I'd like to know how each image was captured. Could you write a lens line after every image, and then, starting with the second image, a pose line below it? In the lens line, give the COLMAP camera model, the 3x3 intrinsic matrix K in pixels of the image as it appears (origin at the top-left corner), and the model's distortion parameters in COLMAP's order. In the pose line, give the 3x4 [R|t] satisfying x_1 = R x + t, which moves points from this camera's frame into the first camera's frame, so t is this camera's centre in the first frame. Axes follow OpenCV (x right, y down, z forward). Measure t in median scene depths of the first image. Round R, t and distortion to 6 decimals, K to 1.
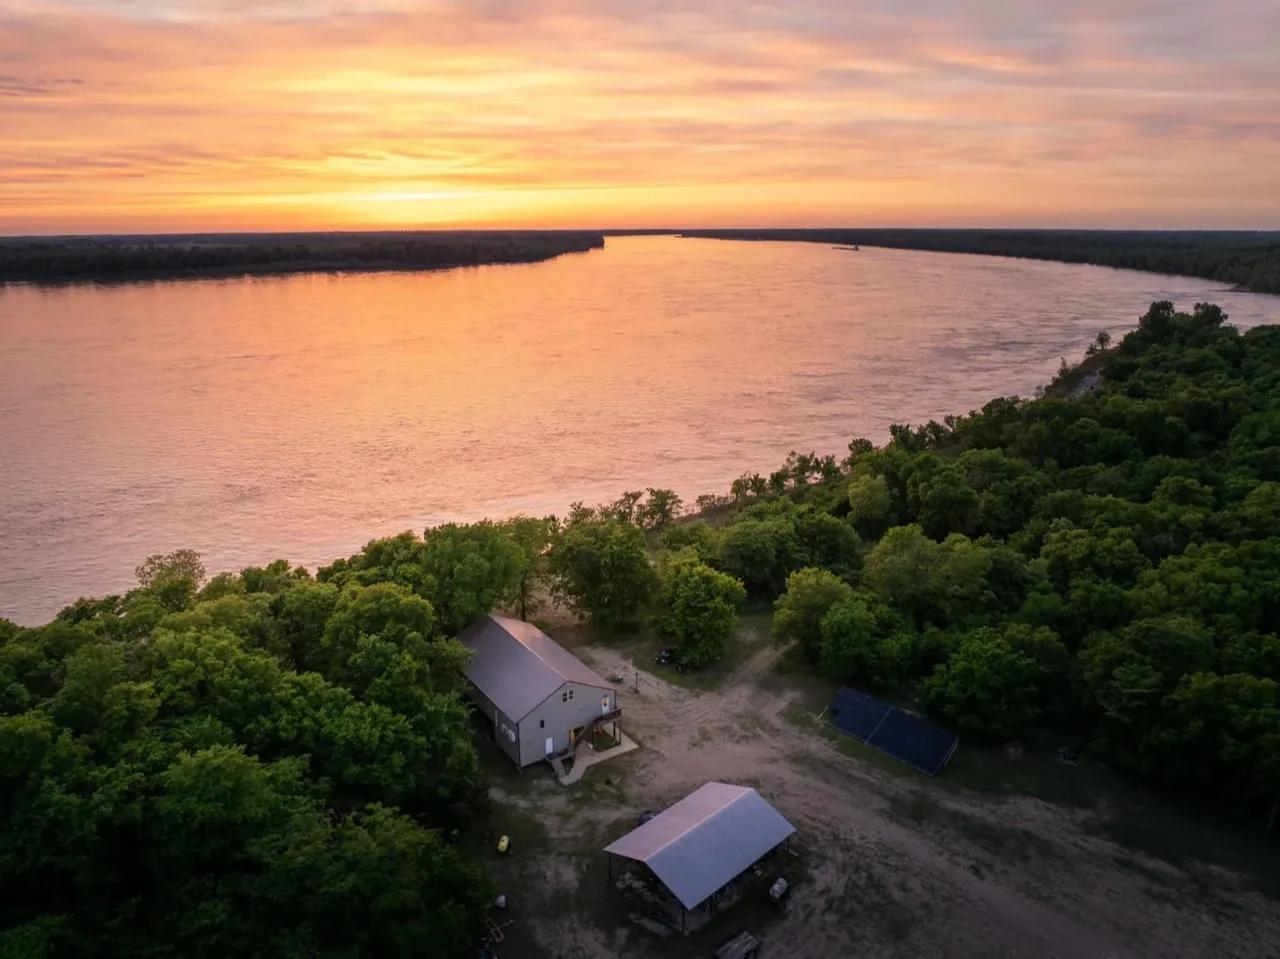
lens RADIAL K [[849.7, 0, 640.0], [0, 849.7, 479.5], [0, 0, 1]] dist [0.061406, -0.092445]
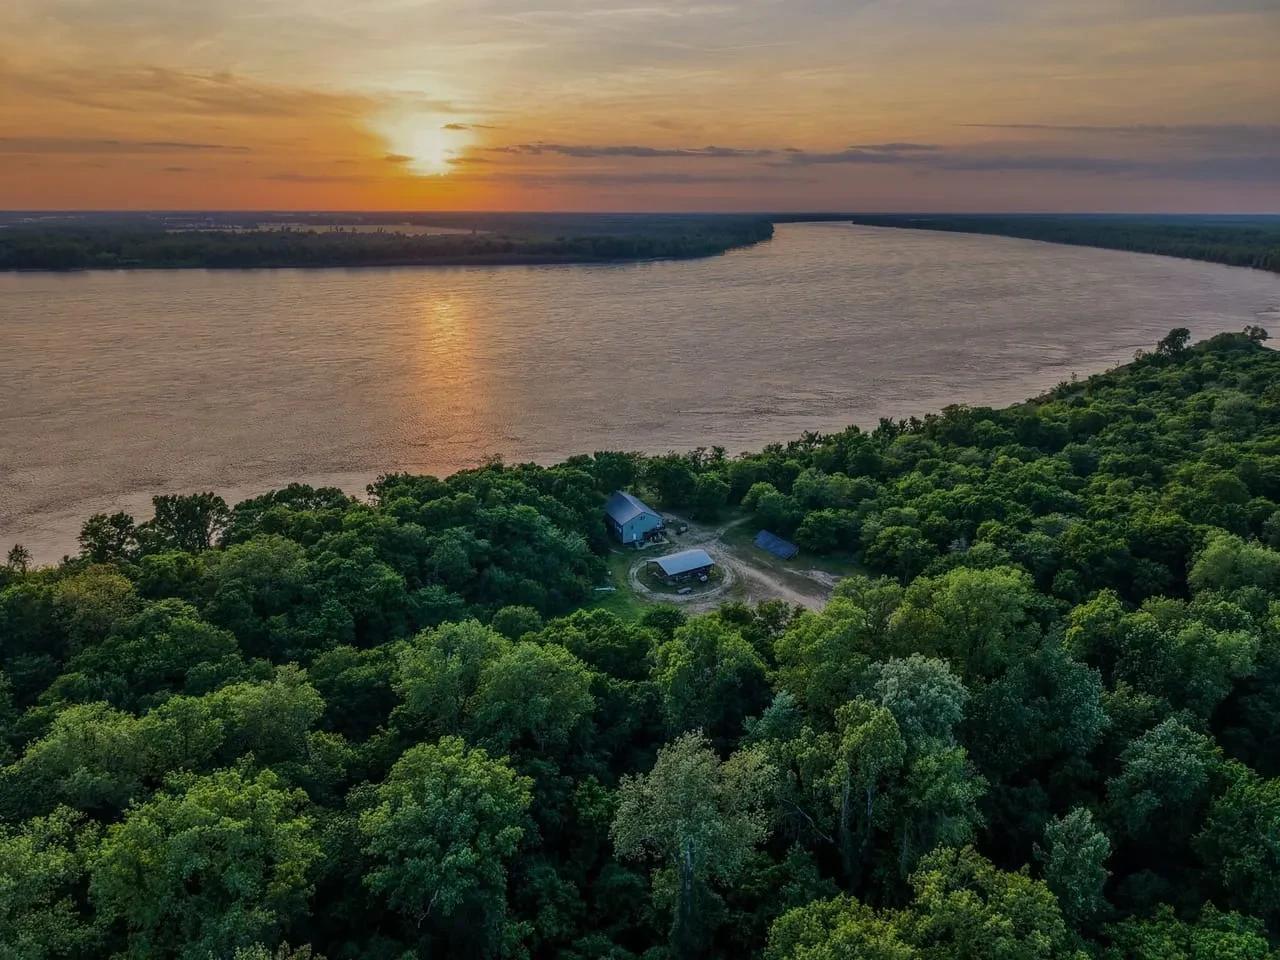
lens RADIAL K [[849.7, 0, 640.0], [0, 849.7, 480.0], [0, 0, 1]] dist [0.061406, -0.092445]
pose [[0.978570, 0.071052, -0.193268, 0.301803], [-0.064330, 0.997092, 0.040844, 0.027506], [0.195608, -0.027535, 0.980295, -1.153648]]
